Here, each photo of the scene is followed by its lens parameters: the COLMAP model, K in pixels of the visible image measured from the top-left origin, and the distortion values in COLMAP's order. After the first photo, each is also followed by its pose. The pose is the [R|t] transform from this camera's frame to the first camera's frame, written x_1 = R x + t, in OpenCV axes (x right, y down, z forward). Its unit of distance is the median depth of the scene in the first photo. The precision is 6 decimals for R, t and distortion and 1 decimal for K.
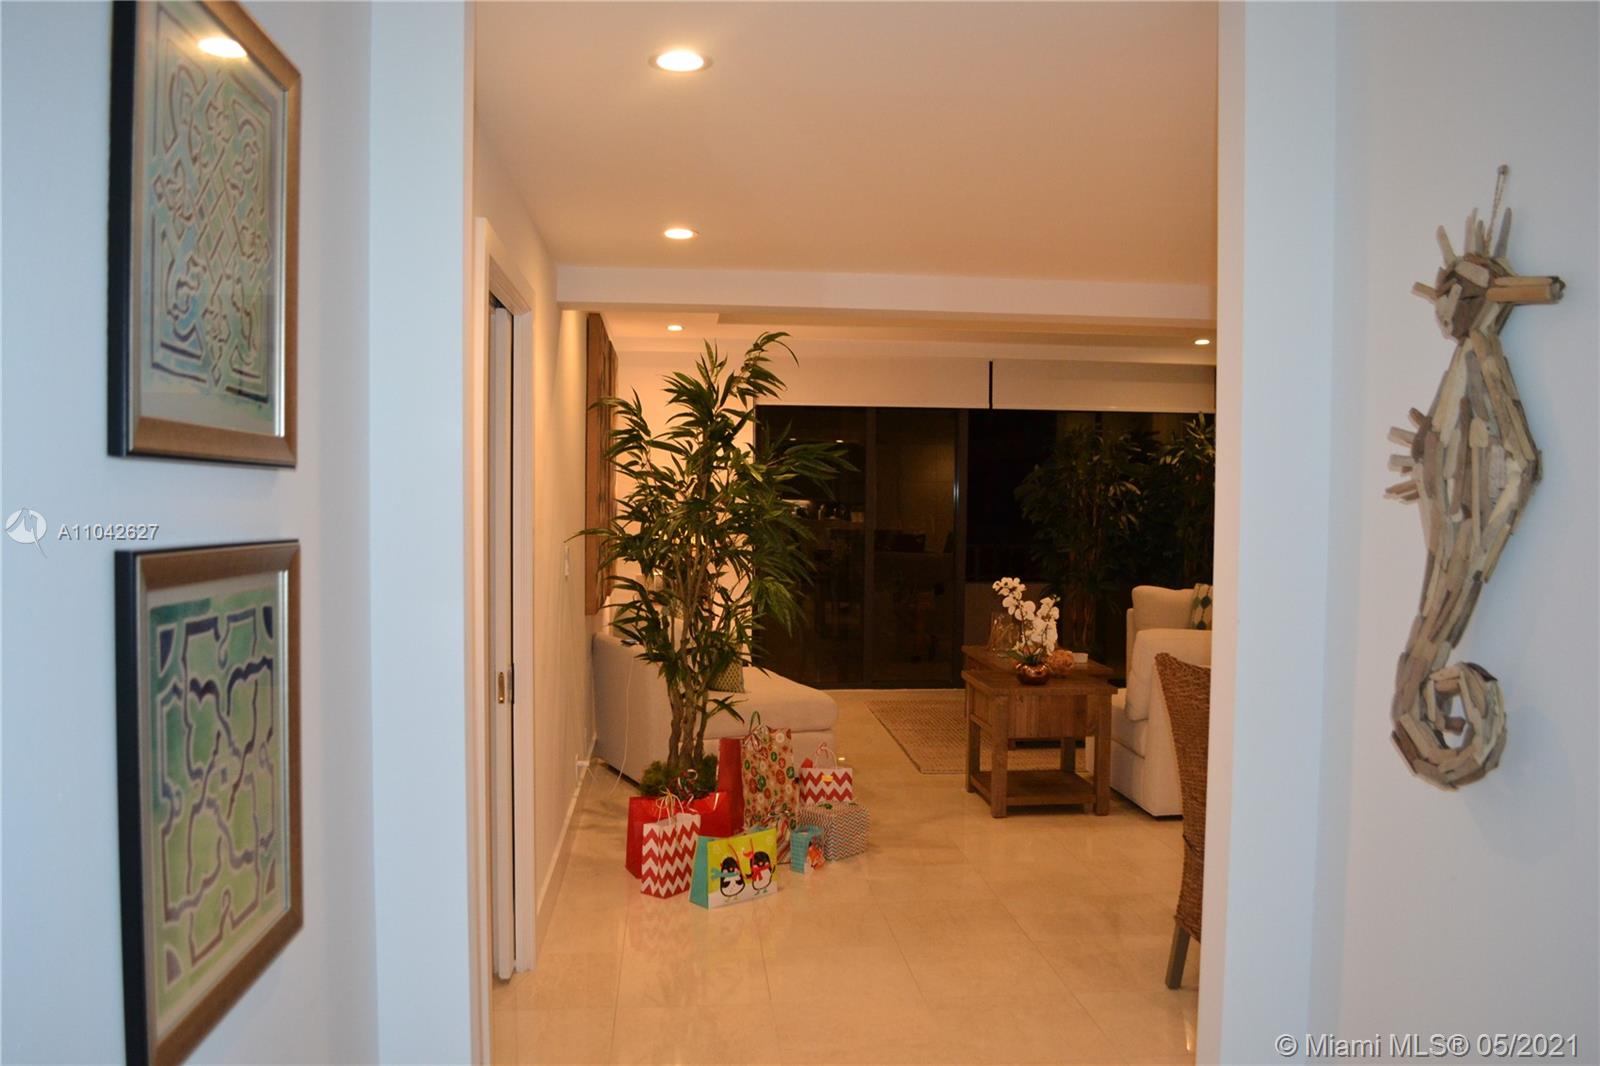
lens RADIAL K [[1273.2, 0, 800.6], [0, 1273.2, 555.7], [0, 0, 1]] dist [-0.085609, 0.014532]
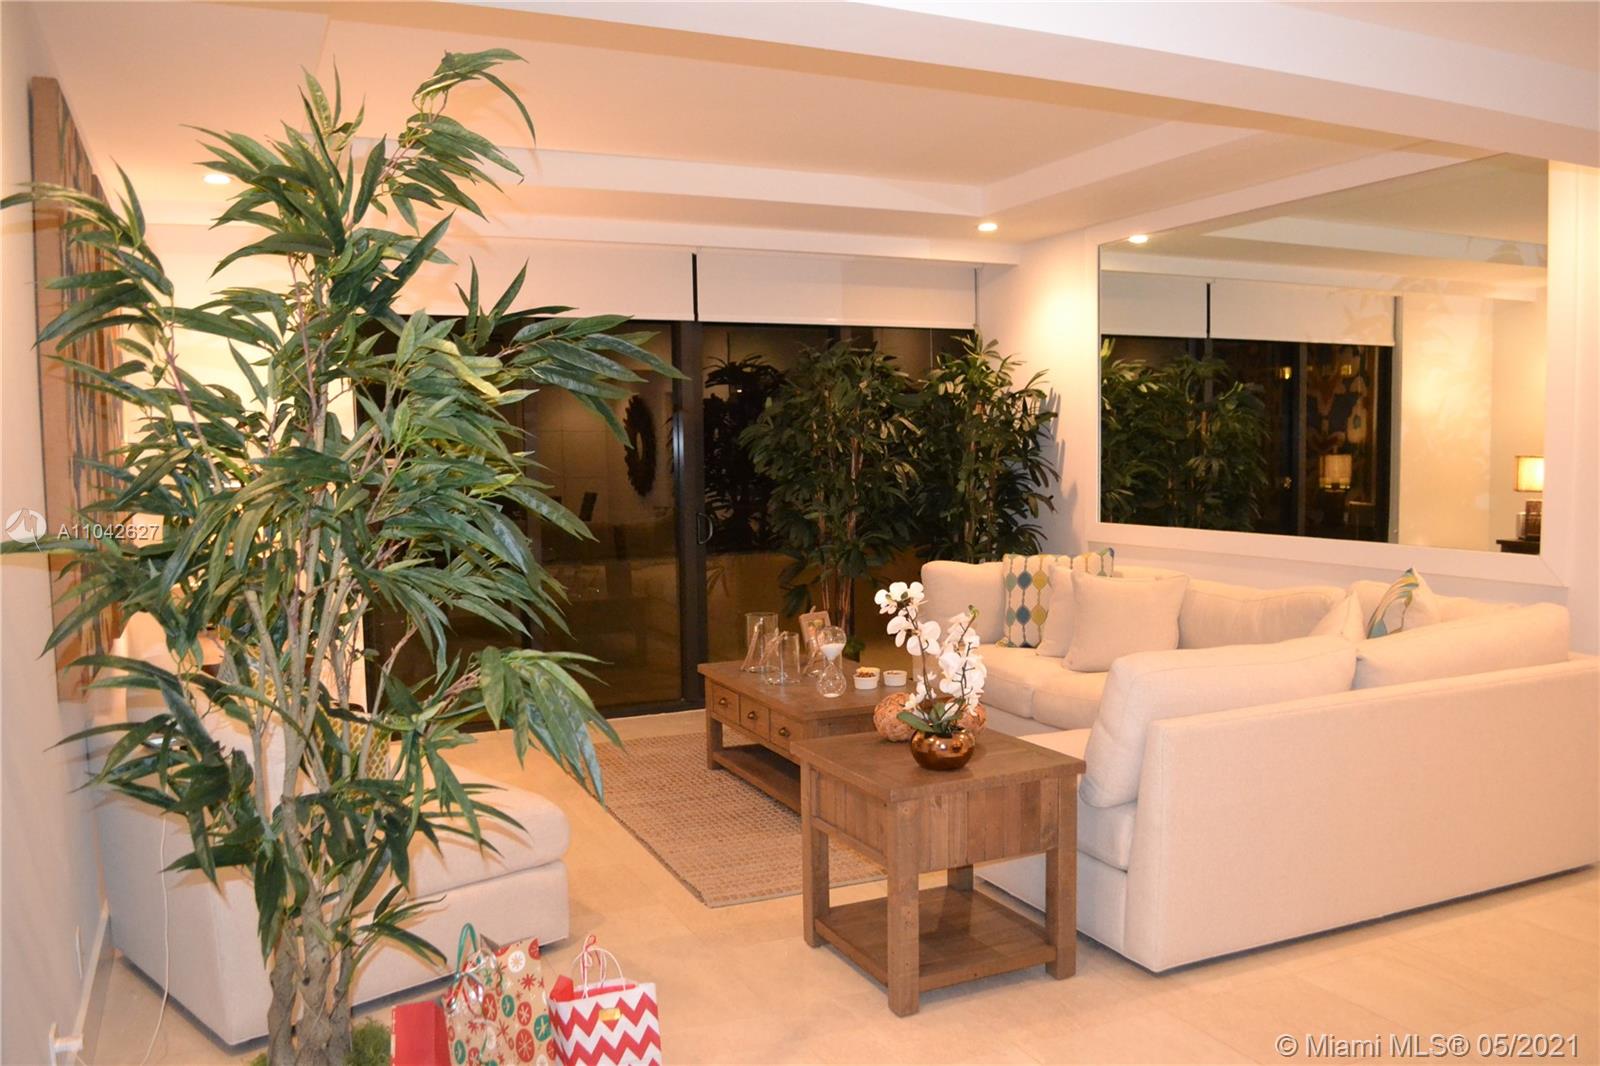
lens RADIAL K [[1273.2, 0, 800.6], [0, 1273.2, 555.7], [0, 0, 1]] dist [-0.085609, 0.014532]
pose [[0.944081, -0.052828, 0.325453, -0.058469], [0.041392, 0.998261, 0.041968, -0.020001], [-0.327105, -0.026150, 0.944626, 0.519603]]
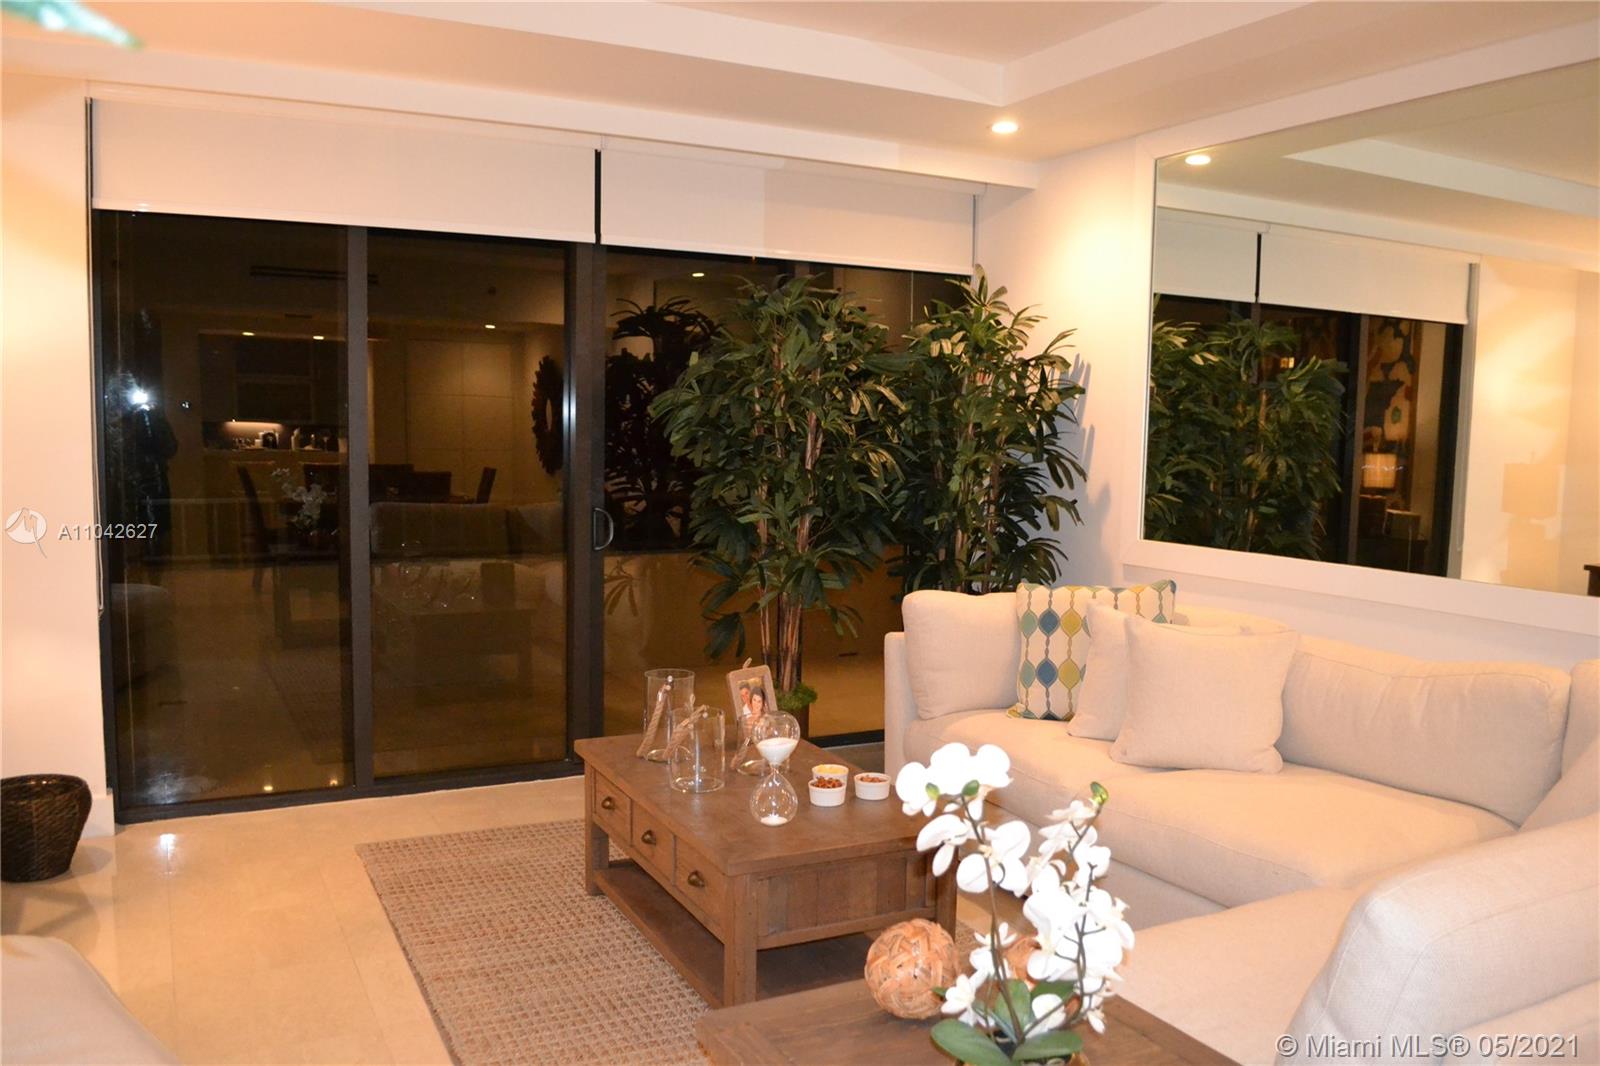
lens RADIAL K [[1273.2, 0, 800.6], [0, 1273.2, 555.7], [0, 0, 1]] dist [-0.085609, 0.014532]
pose [[0.927240, -0.031821, 0.373112, 0.052084], [0.009394, 0.998046, 0.061774, -0.034417], [-0.374349, -0.053774, 0.925728, 0.833476]]
